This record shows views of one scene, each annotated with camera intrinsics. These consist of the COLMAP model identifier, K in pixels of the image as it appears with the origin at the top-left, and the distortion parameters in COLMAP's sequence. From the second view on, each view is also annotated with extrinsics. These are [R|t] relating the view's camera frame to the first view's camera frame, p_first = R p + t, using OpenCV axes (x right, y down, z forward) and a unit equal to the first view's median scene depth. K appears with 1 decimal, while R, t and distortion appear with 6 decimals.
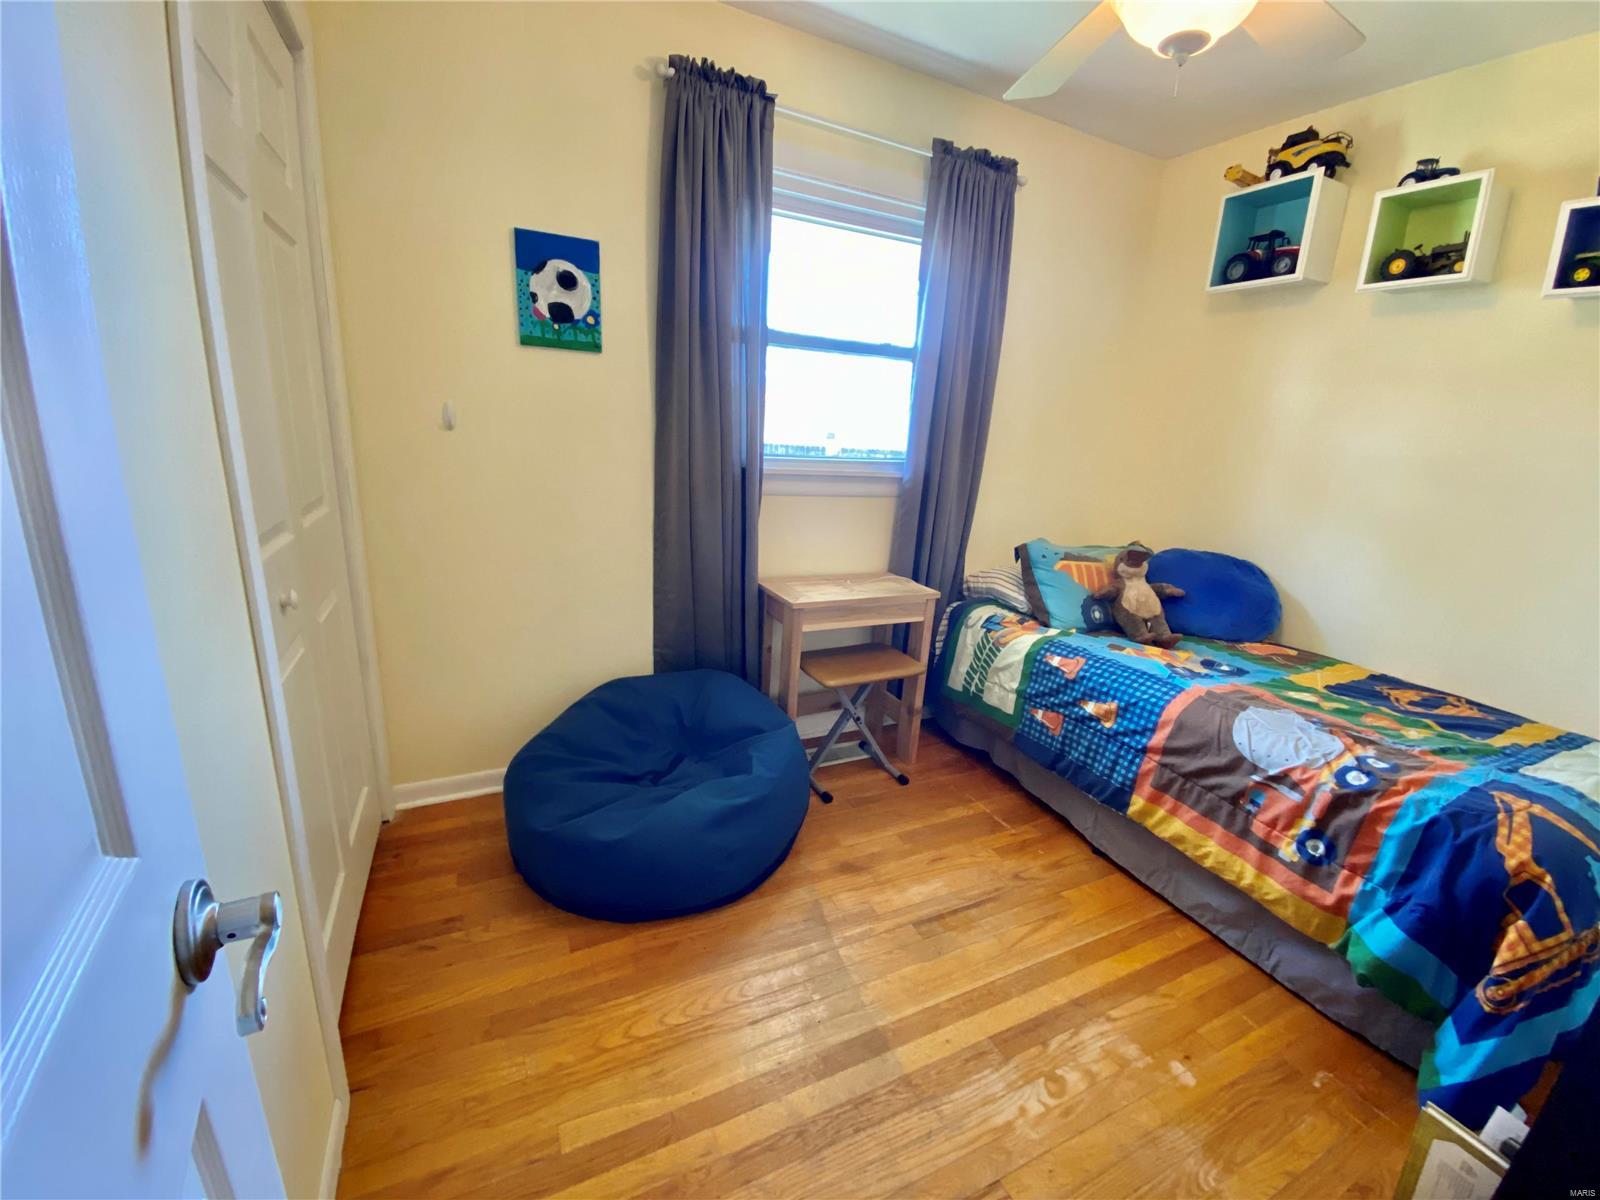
lens RADIAL K [[657.4, 0, 794.7], [0, 657.4, 594.3], [0, 0, 1]] dist [-0.004448, -0.000479]
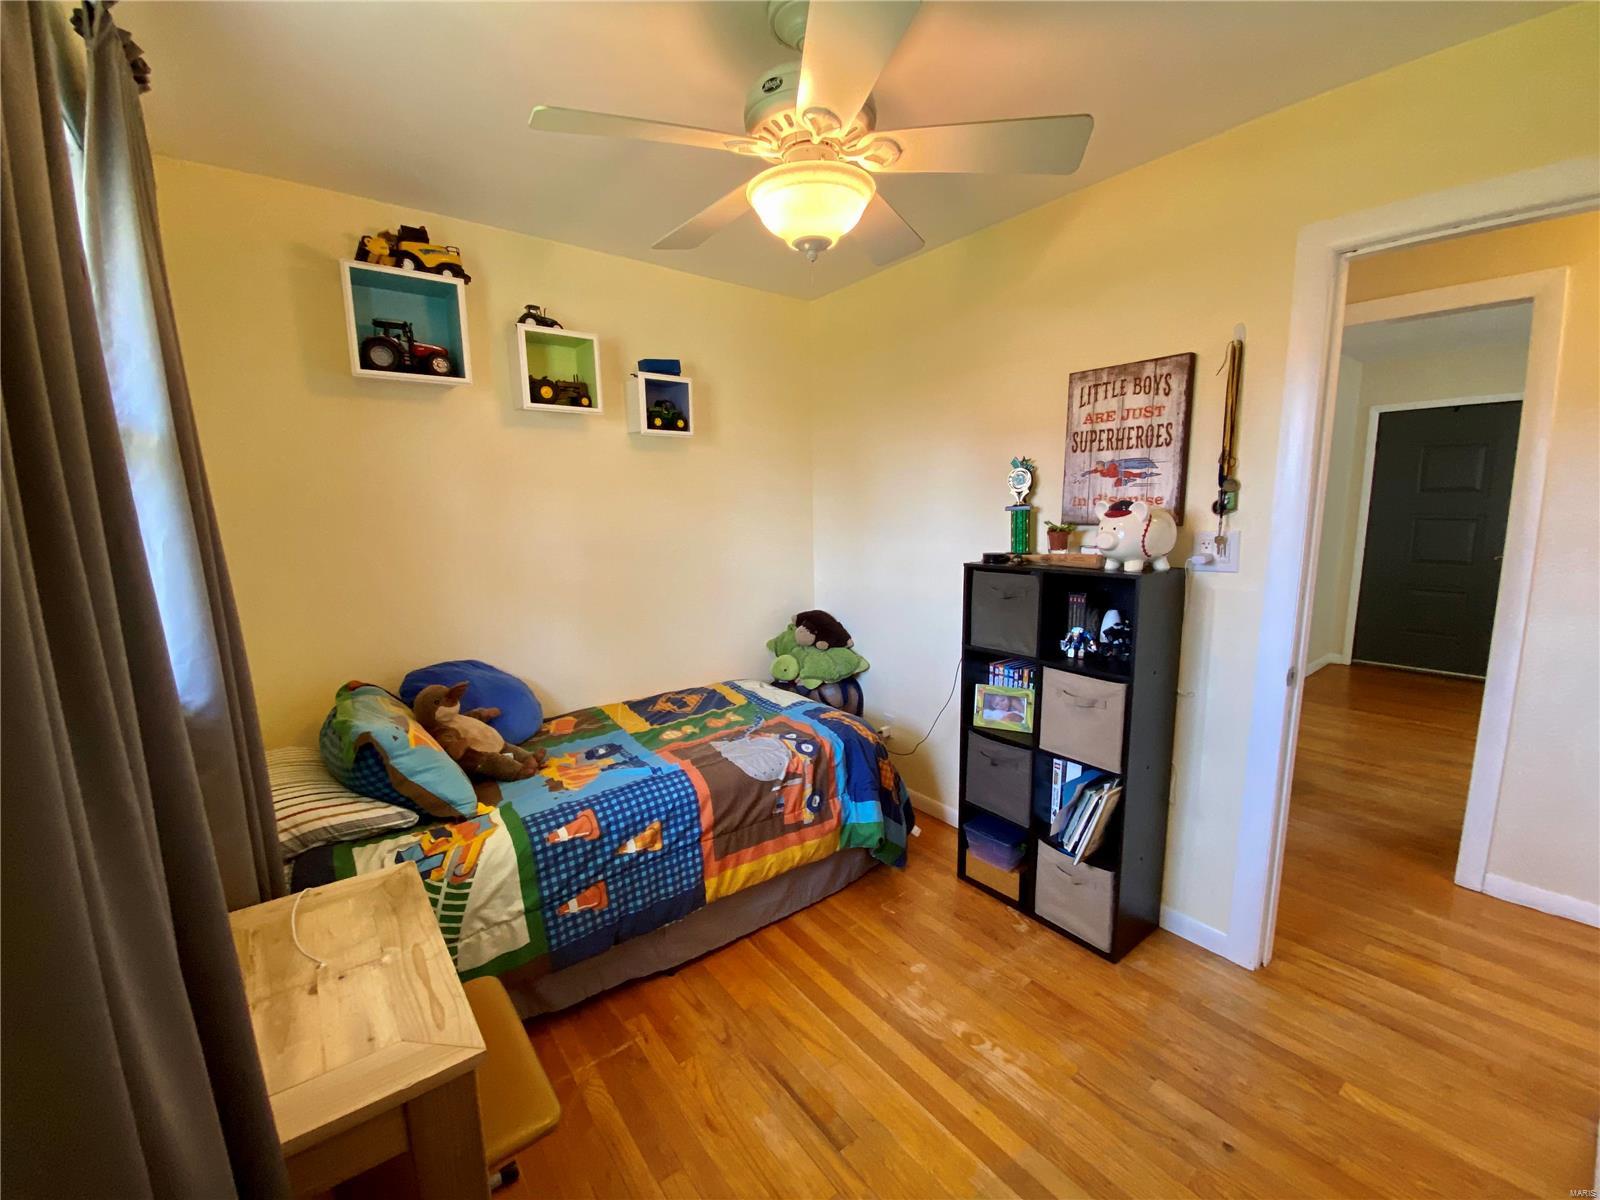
lens RADIAL K [[657.4, 0, 793.1], [0, 657.4, 602.8], [0, 0, 1]] dist [-0.004448, -0.000479]
pose [[-0.205638, -0.197846, 0.958421, -0.431757], [0.258075, 0.933721, 0.248119, -0.336981], [-0.943987, 0.298367, -0.140949, 0.902035]]
